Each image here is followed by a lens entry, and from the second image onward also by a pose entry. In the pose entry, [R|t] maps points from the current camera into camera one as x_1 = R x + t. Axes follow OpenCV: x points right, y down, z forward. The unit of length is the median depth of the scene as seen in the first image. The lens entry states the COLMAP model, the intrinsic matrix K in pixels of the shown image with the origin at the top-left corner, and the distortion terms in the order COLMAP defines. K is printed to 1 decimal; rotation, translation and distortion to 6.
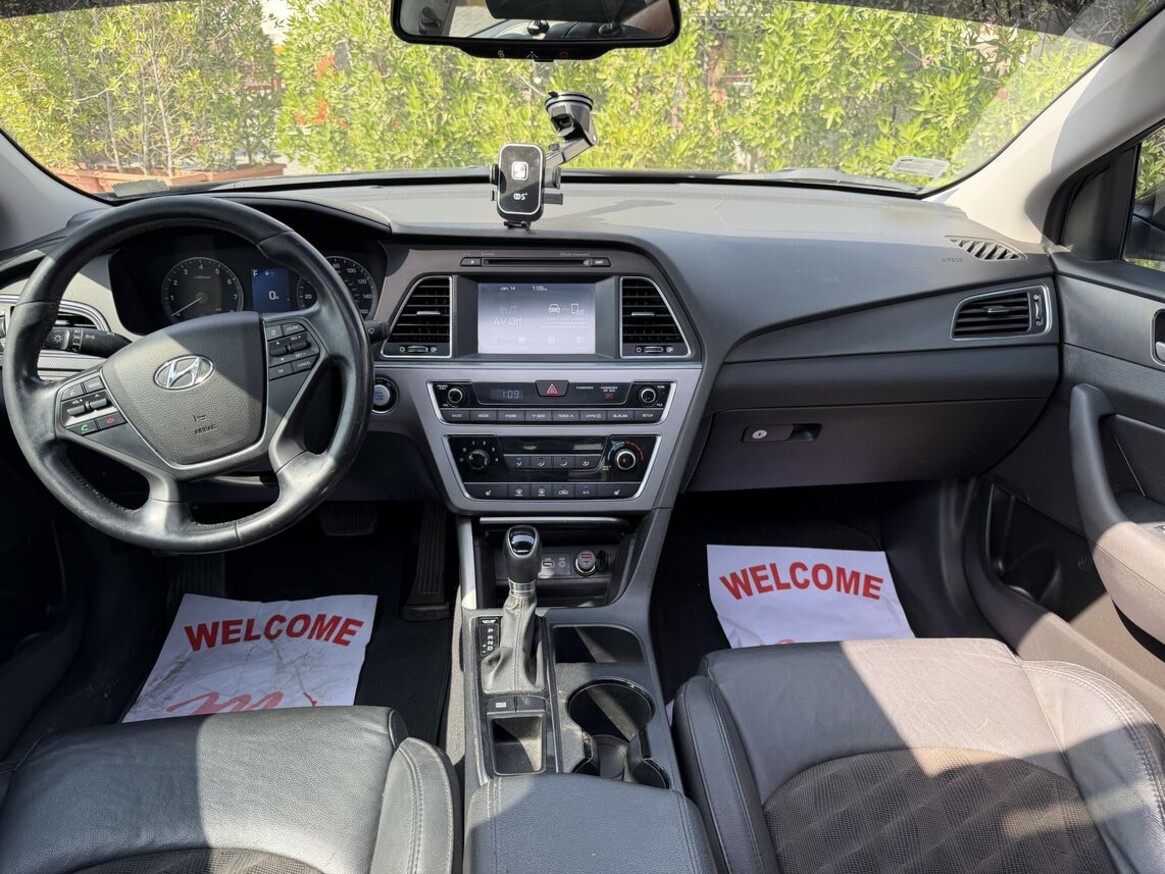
lens RADIAL K [[803.1, 0, 582.5], [0, 803.1, 437.0], [0, 0, 1]] dist [0.062097, -0.109276]
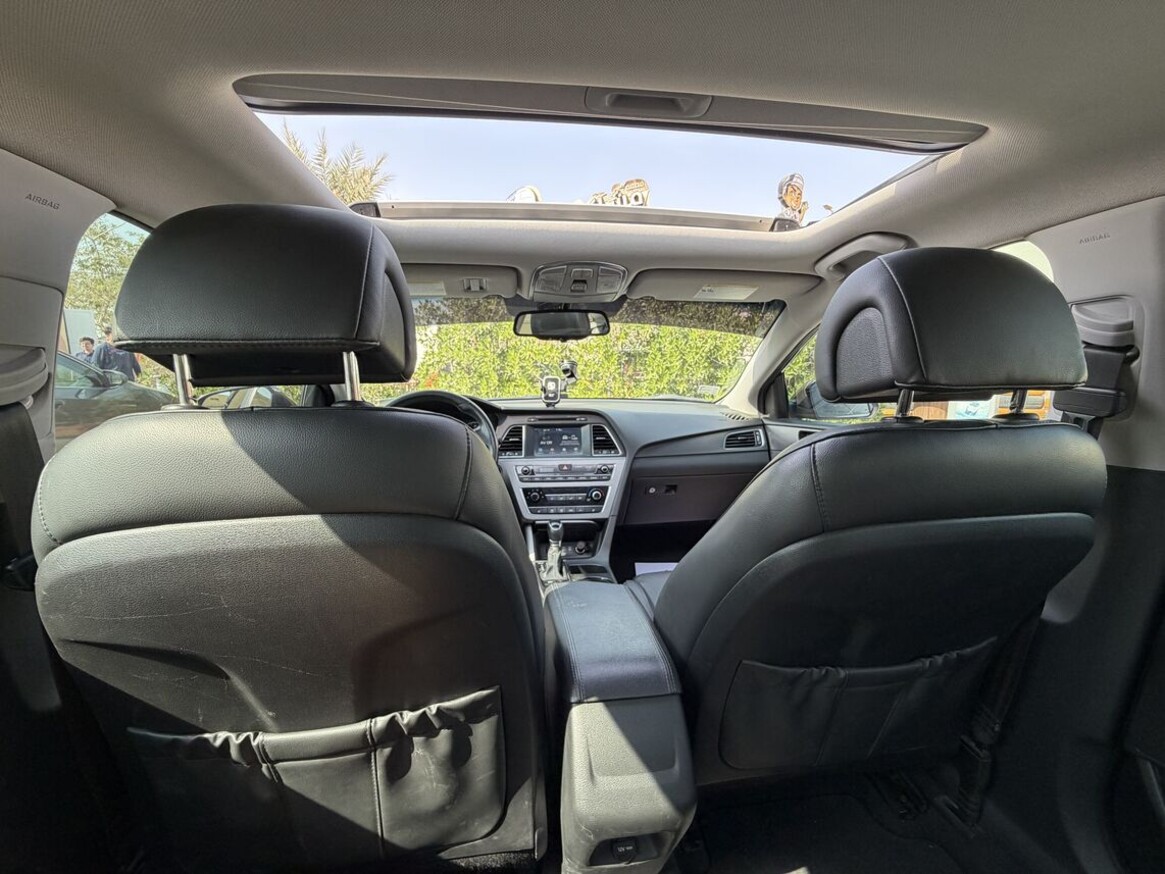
lens RADIAL K [[472.1, 0, 582.5], [0, 472.1, 437.0], [0, 0, 1]] dist [-0.001868, -0.000511]
pose [[0.998655, -0.019791, 0.047928, -0.051541], [0.033636, 0.950700, -0.308282, 0.290242], [-0.039464, 0.309479, 0.950087, -0.386478]]
